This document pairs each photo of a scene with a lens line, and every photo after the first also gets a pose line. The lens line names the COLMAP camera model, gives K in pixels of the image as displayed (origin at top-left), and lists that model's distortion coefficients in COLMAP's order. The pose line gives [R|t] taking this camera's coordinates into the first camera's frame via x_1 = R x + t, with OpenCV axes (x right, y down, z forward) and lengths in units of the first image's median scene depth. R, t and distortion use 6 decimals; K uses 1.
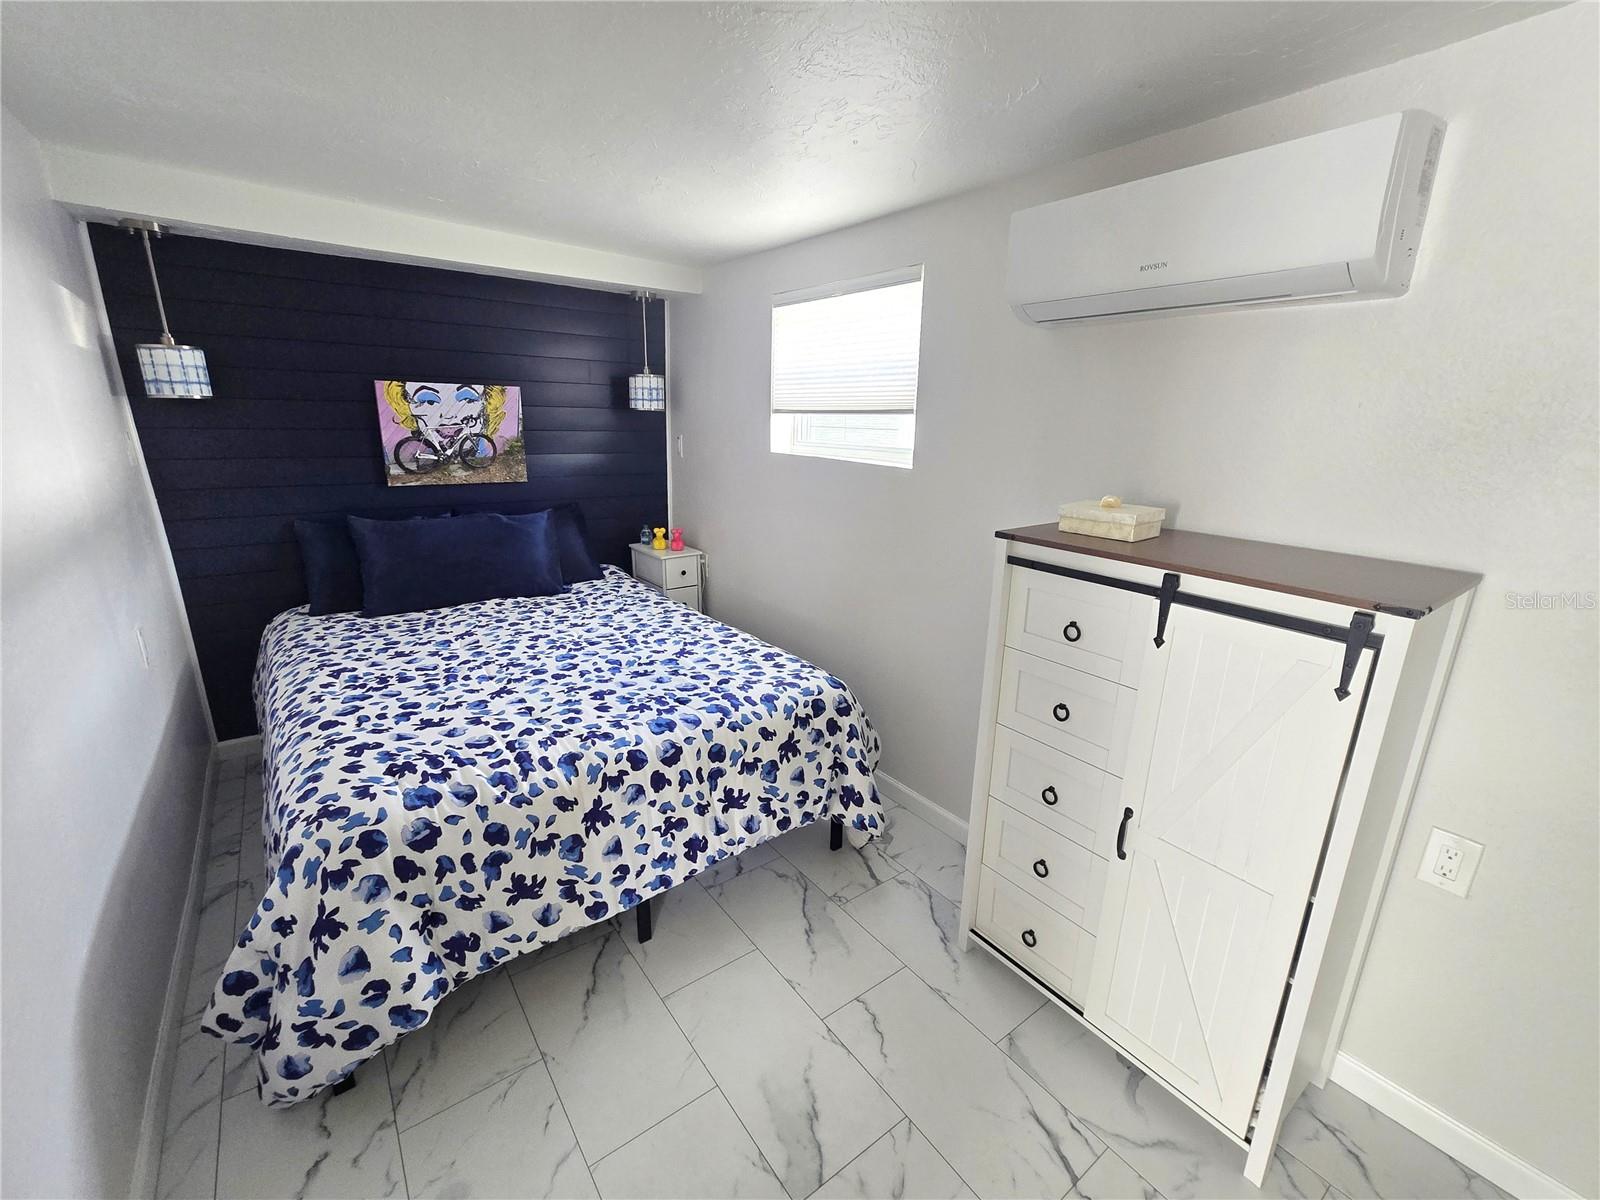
lens RADIAL K [[654.5, 0, 796.5], [0, 654.5, 597.6], [0, 0, 1]] dist [-0.000216, 0.001262]
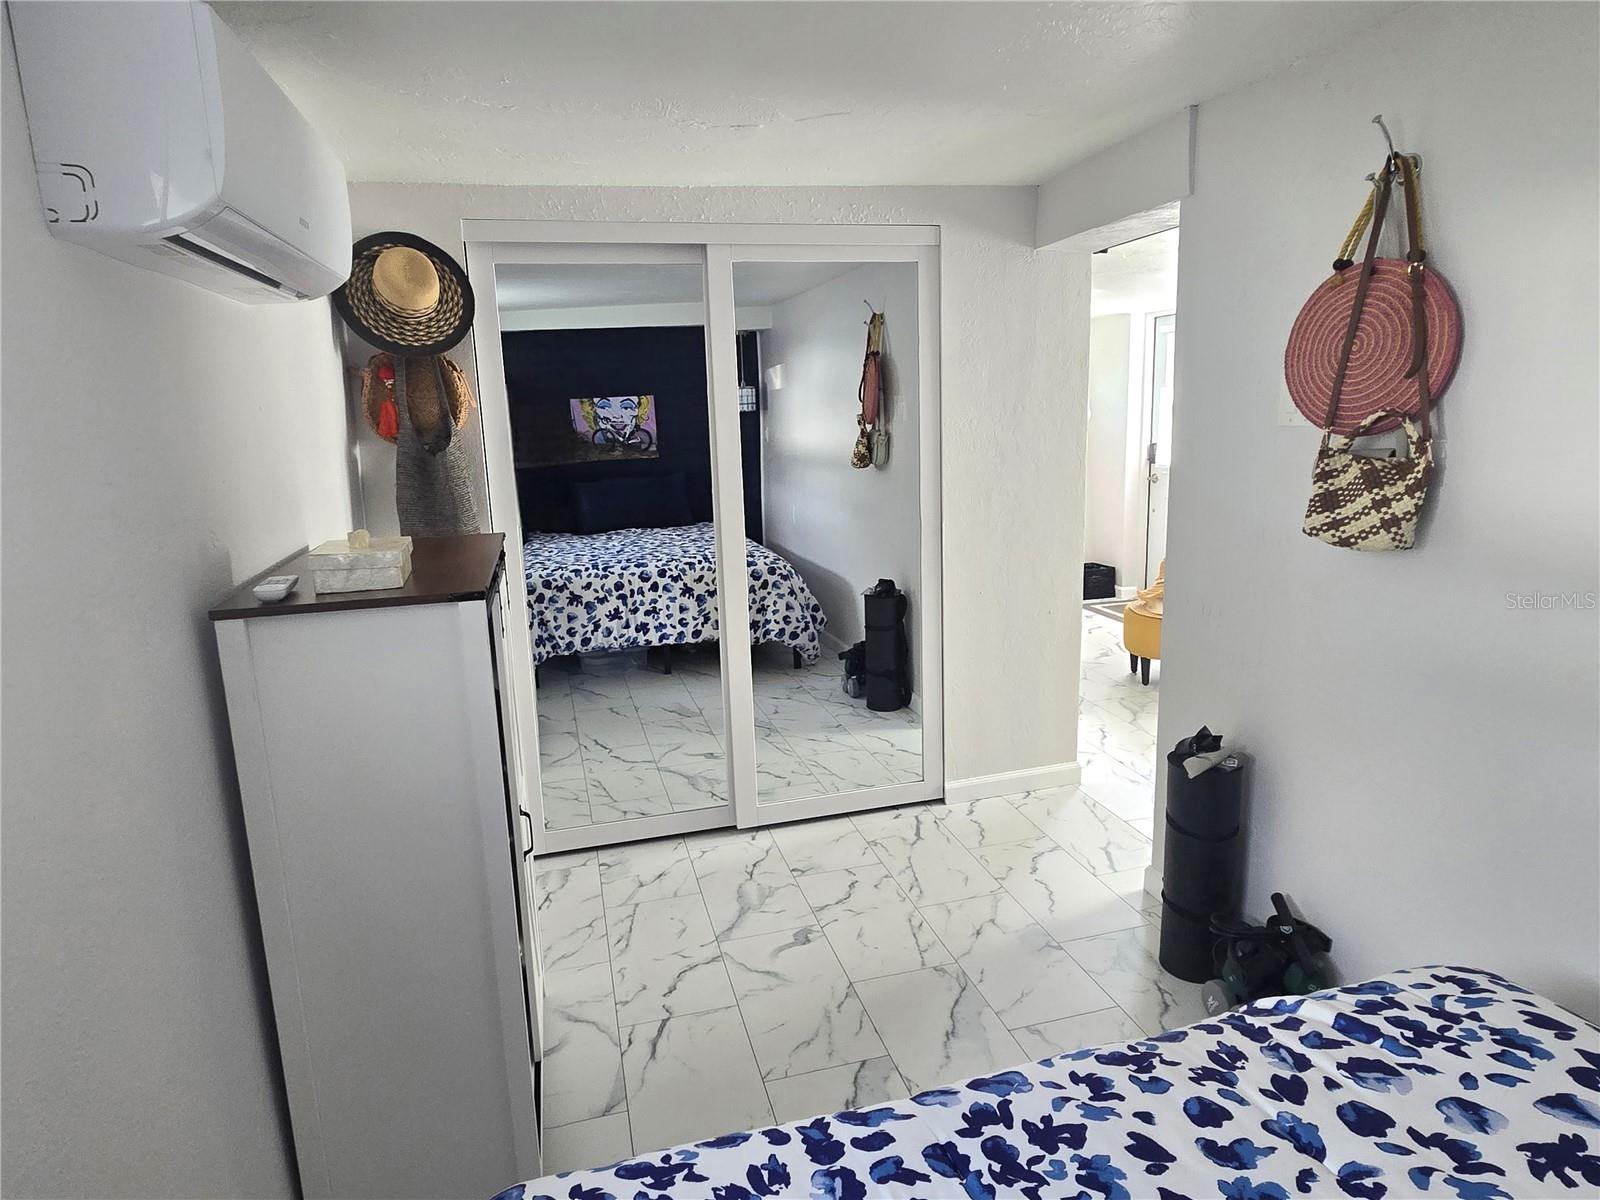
lens RADIAL K [[962.9, 0, 800.7], [0, 962.9, 598.7], [0, 0, 1]] dist [0.000193, 0.000307]
pose [[-0.928580, -0.060914, 0.366099, -0.311862], [0.115105, 0.890527, 0.440127, -0.430096], [-0.352831, 0.450833, -0.819914, 1.490500]]
